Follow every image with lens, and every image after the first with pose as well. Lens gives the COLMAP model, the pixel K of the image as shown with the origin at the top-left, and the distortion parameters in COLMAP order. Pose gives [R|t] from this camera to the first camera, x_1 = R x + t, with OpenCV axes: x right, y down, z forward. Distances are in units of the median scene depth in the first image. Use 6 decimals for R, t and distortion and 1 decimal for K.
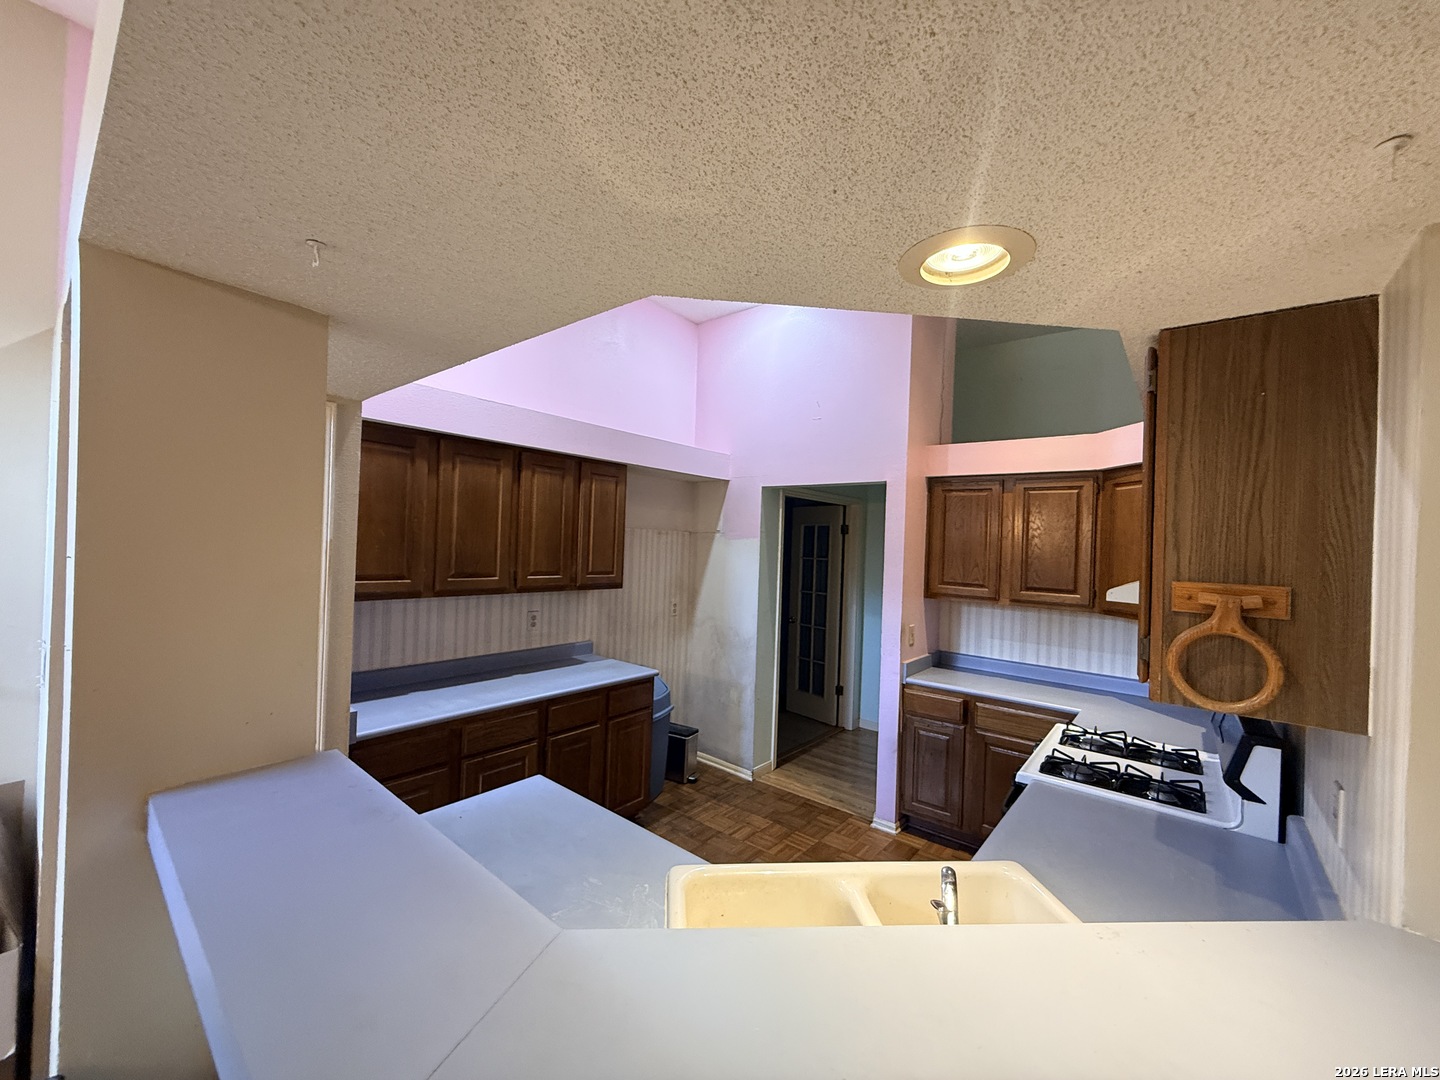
lens RADIAL K [[574.4, 0, 716.3], [0, 574.4, 542.0], [0, 0, 1]] dist [-0.001806, -0.001479]
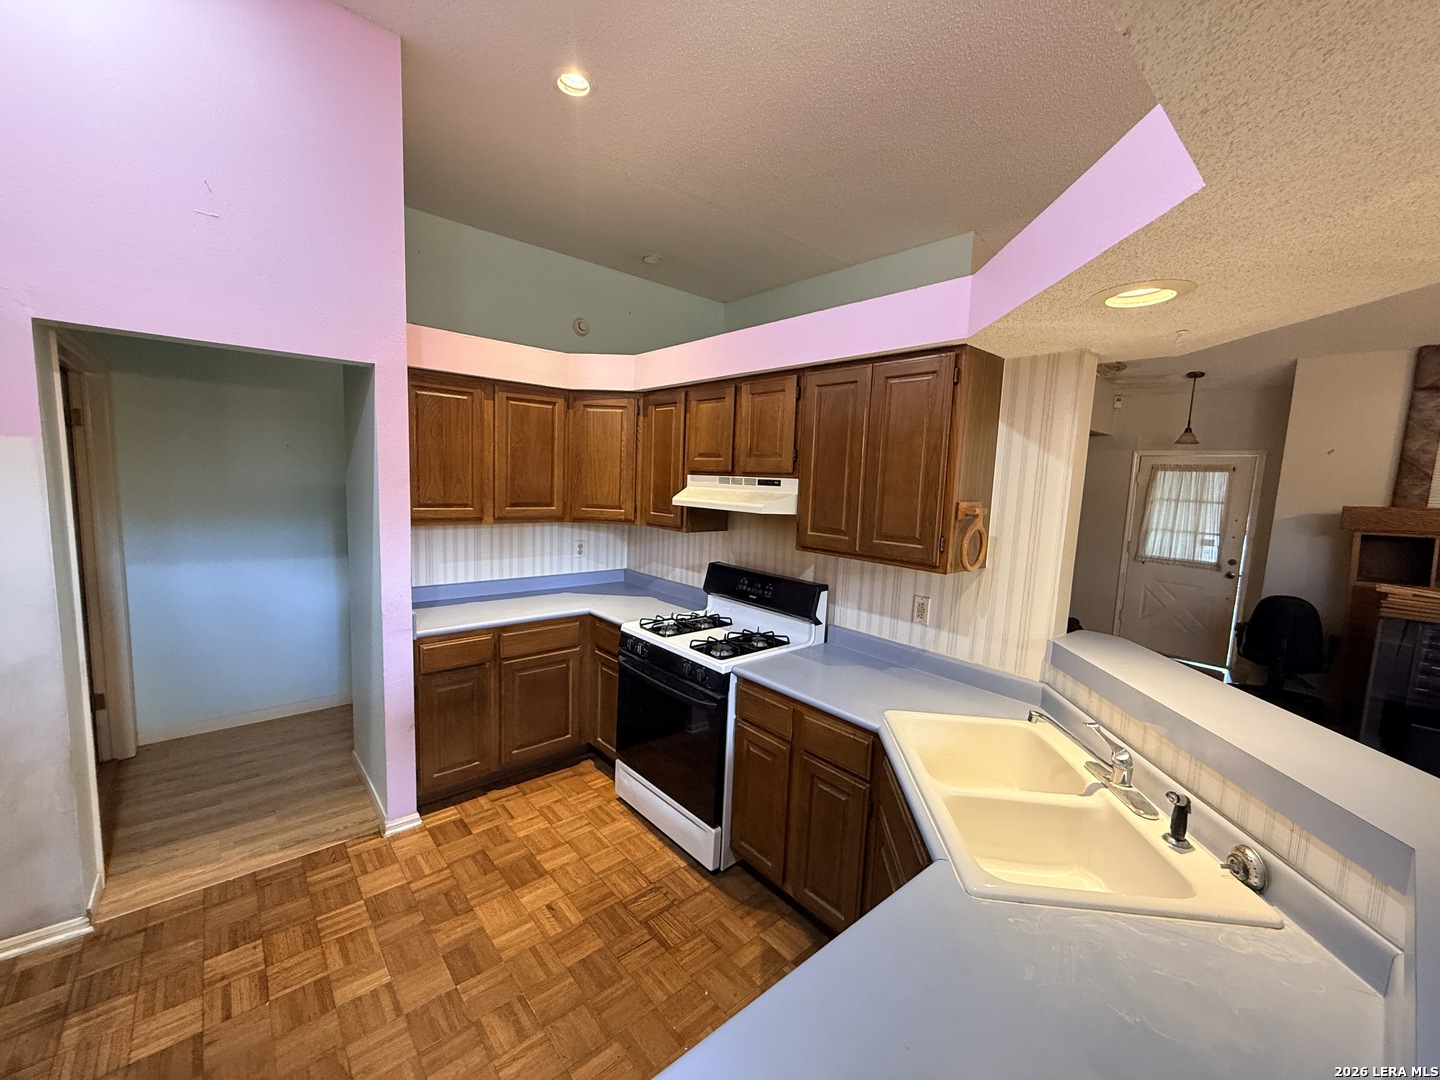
lens RADIAL K [[574.4, 0, 716.2], [0, 574.4, 539.5], [0, 0, 1]] dist [-0.001806, -0.001479]
pose [[0.165029, -0.141106, 0.976143, -0.343732], [-0.038607, 0.988030, 0.149351, -0.017469], [-0.985533, -0.062333, 0.157606, 0.493072]]
